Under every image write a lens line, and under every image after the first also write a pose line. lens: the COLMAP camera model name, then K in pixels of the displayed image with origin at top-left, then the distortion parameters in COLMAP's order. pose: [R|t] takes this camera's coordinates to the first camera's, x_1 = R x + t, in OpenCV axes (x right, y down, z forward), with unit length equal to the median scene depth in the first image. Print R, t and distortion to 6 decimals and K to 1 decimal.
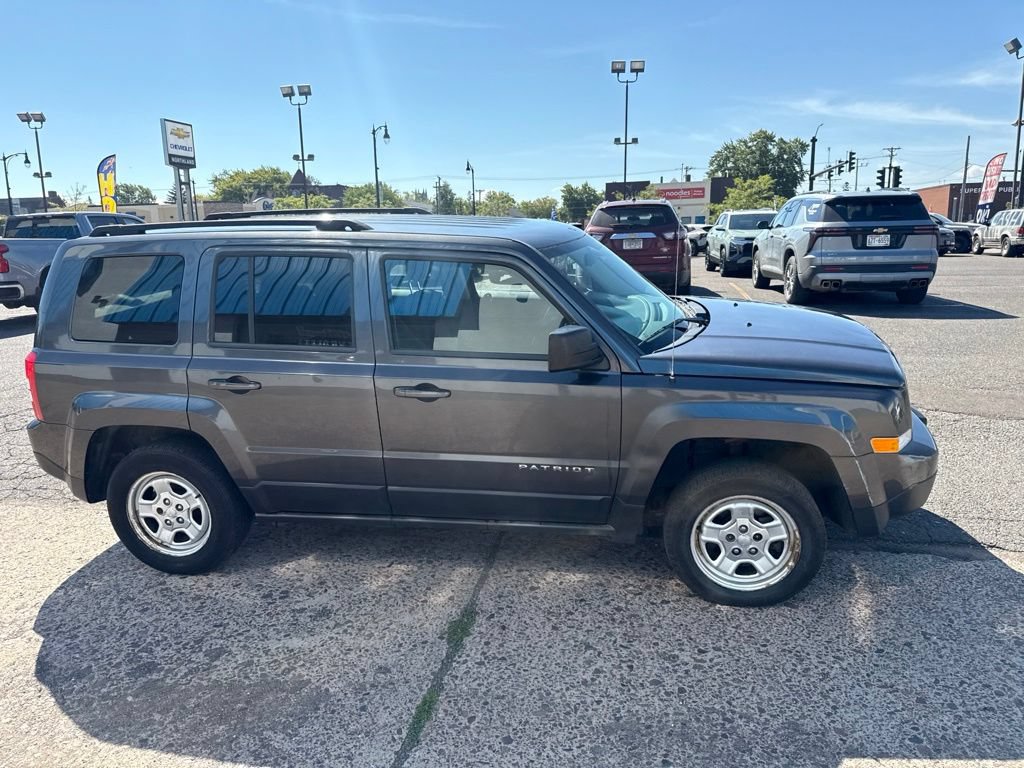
lens RADIAL K [[716.6, 0, 515.8], [0, 716.6, 384.7], [0, 0, 1]] dist [0.034880, -0.040205]
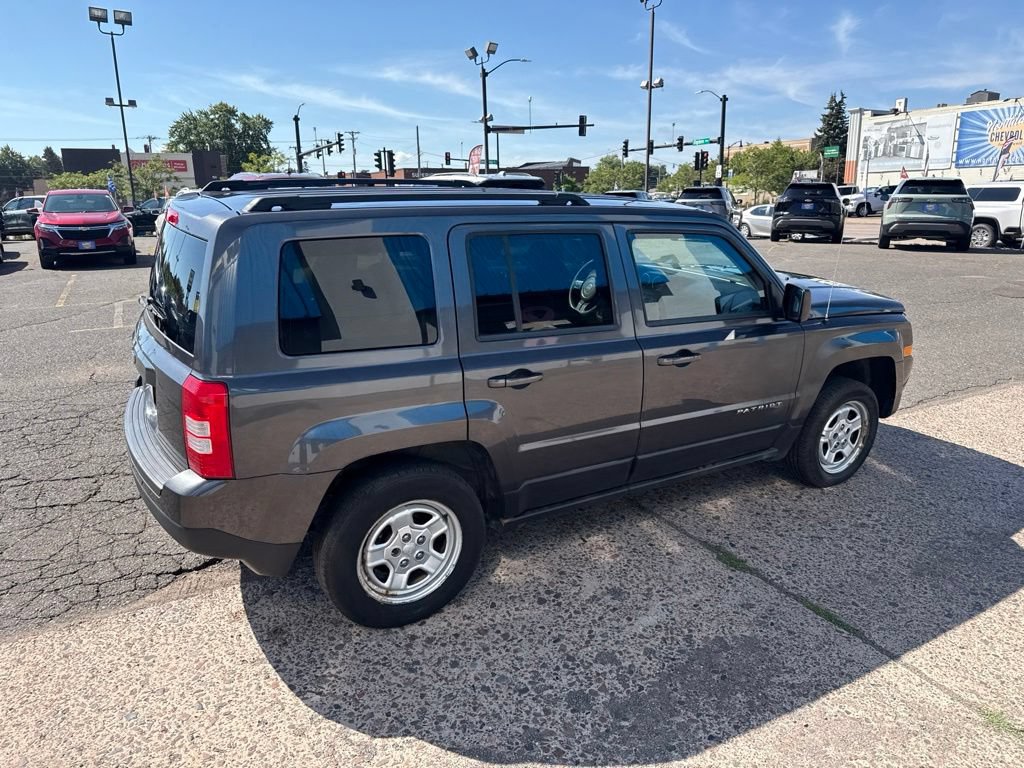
lens RADIAL K [[716.6, 0, 517.4], [0, 716.6, 391.1], [0, 0, 1]] dist [0.034880, -0.040205]
pose [[0.764445, -0.155130, 0.625746, -0.898243], [0.131170, 0.987741, 0.084628, -0.057133], [-0.631204, 0.017386, 0.775422, 0.294581]]
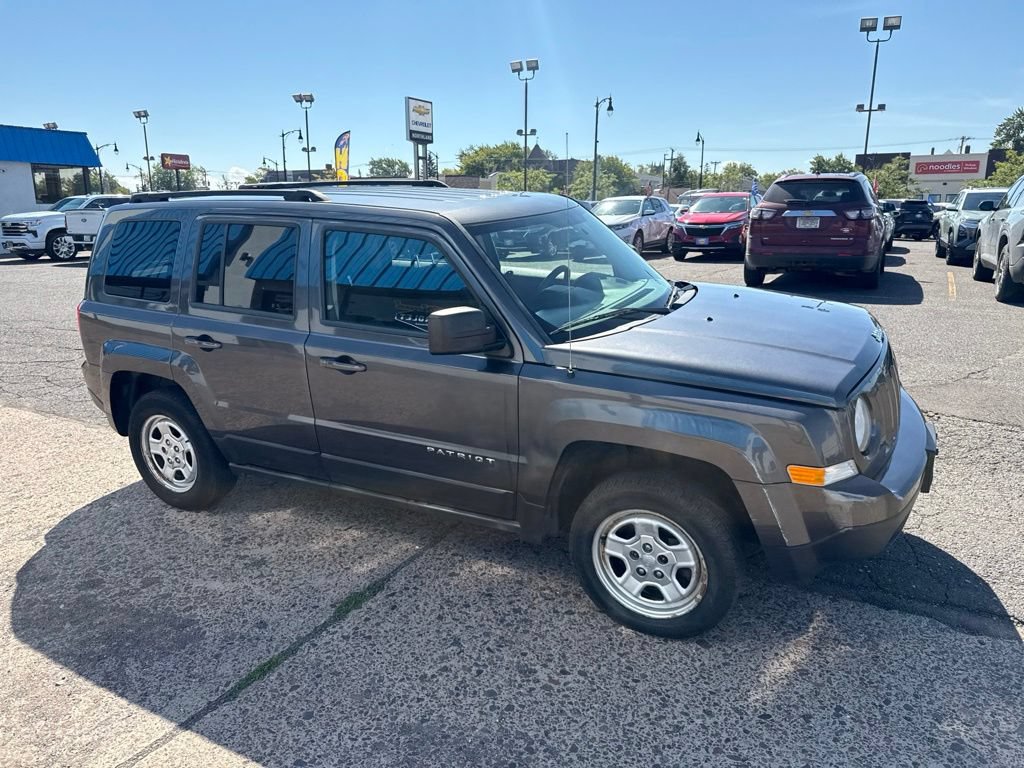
lens RADIAL K [[716.6, 0, 515.6], [0, 716.6, 383.7], [0, 0, 1]] dist [0.034880, -0.040205]
pose [[0.950325, 0.093090, -0.297014, 0.364697], [-0.083404, 0.995493, 0.045146, -0.025062], [0.299878, -0.018131, 0.953805, 0.098034]]
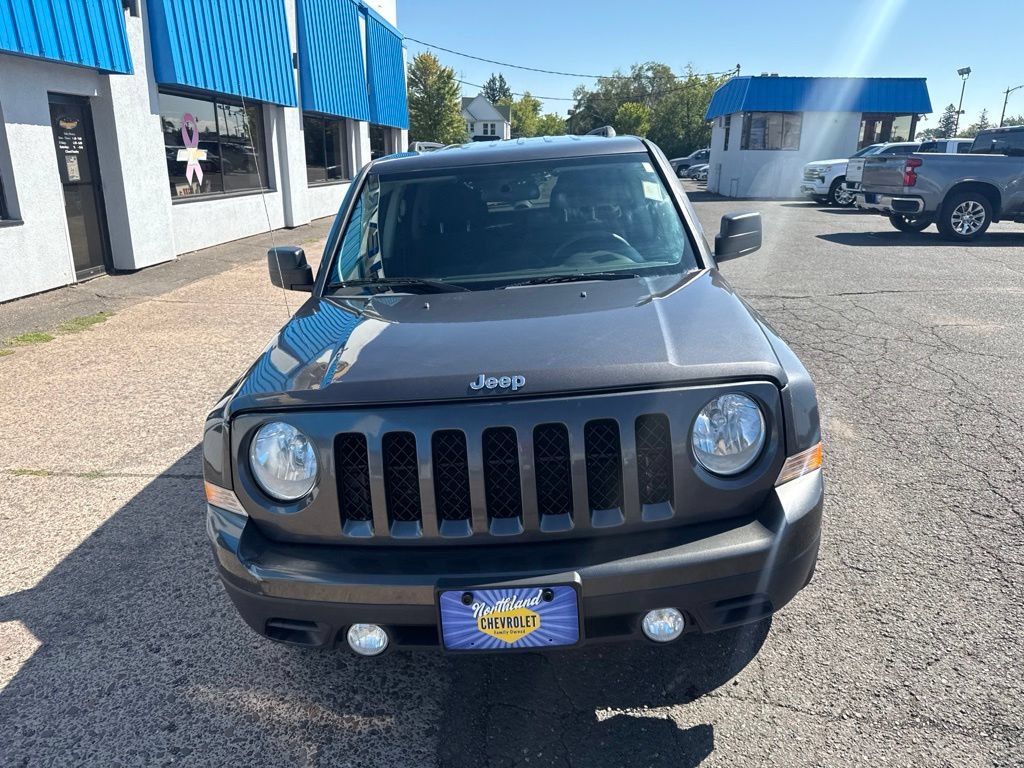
lens RADIAL K [[716.6, 0, 514.6], [0, 716.6, 385.8], [0, 0, 1]] dist [0.034880, -0.040205]
pose [[0.140092, 0.323694, -0.935733, 0.989814], [-0.214139, 0.932592, 0.290547, -0.225720], [0.966705, 0.159673, 0.199964, 0.951902]]
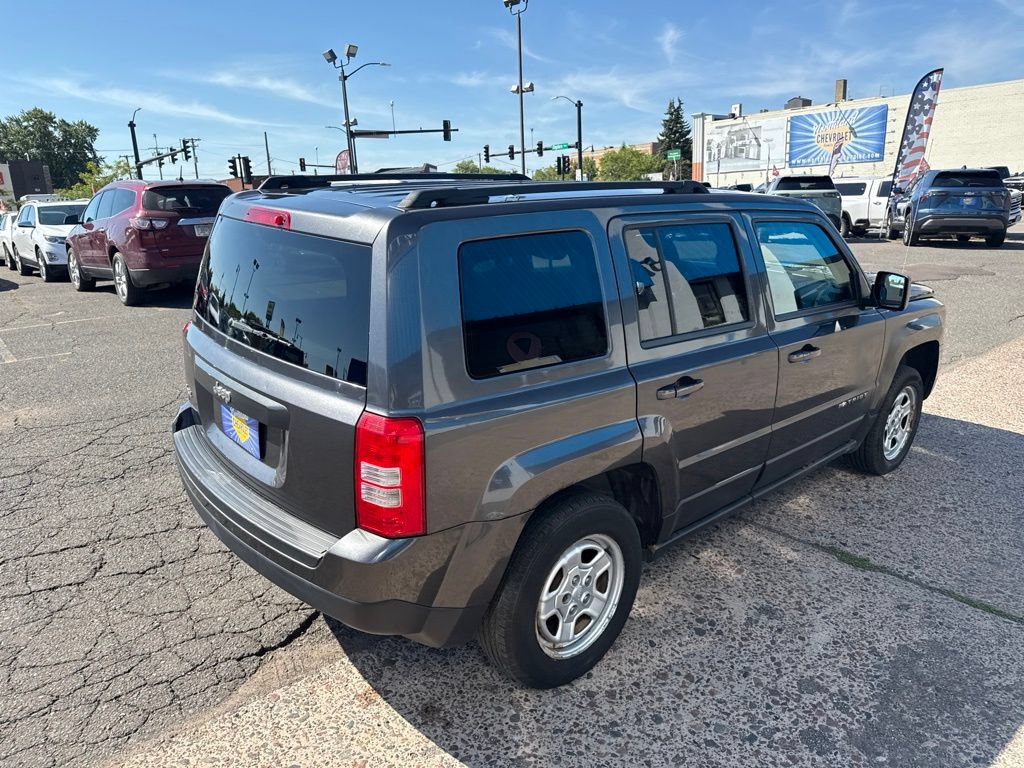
lens RADIAL K [[716.6, 0, 517.9], [0, 716.6, 390.0], [0, 0, 1]] dist [0.034880, -0.040205]
pose [[0.623636, -0.199840, 0.755740, -1.047886], [0.185545, 0.976985, 0.105232, -0.109738], [-0.759376, 0.074597, 0.646362, 0.591359]]
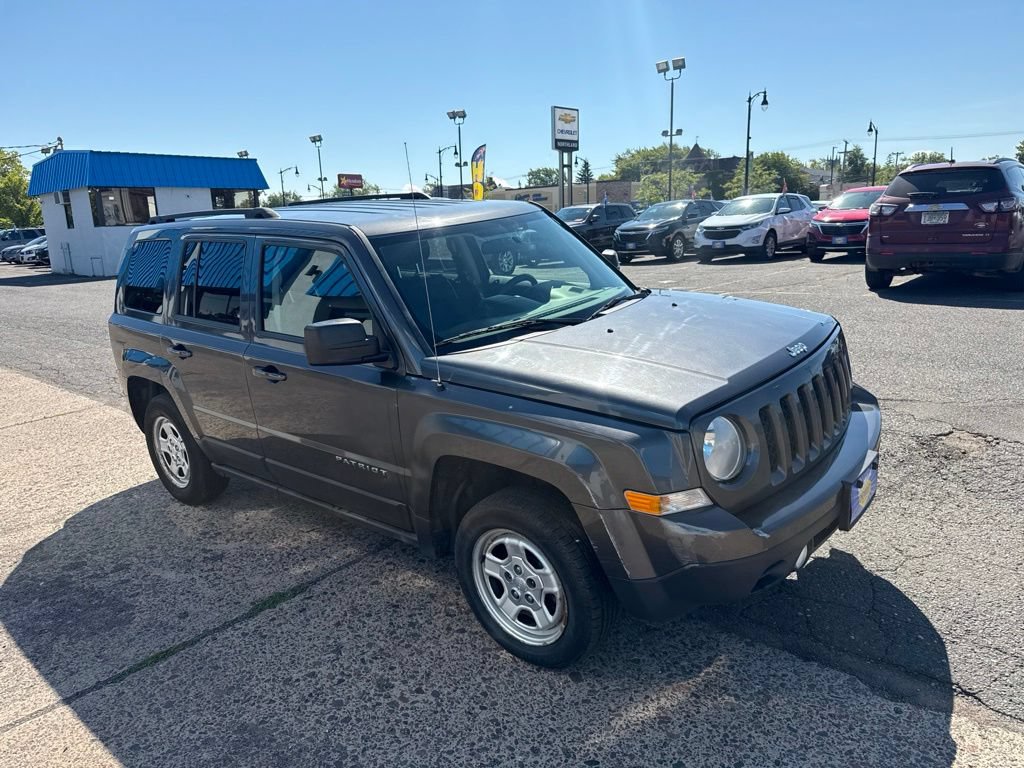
lens RADIAL K [[716.6, 0, 508.3], [0, 716.6, 386.7], [0, 0, 1]] dist [0.034880, -0.040205]
pose [[0.857553, 0.107489, -0.503041, 0.637983], [-0.089192, 0.994182, 0.060386, -0.058736], [0.506605, -0.006917, 0.862151, 0.238368]]
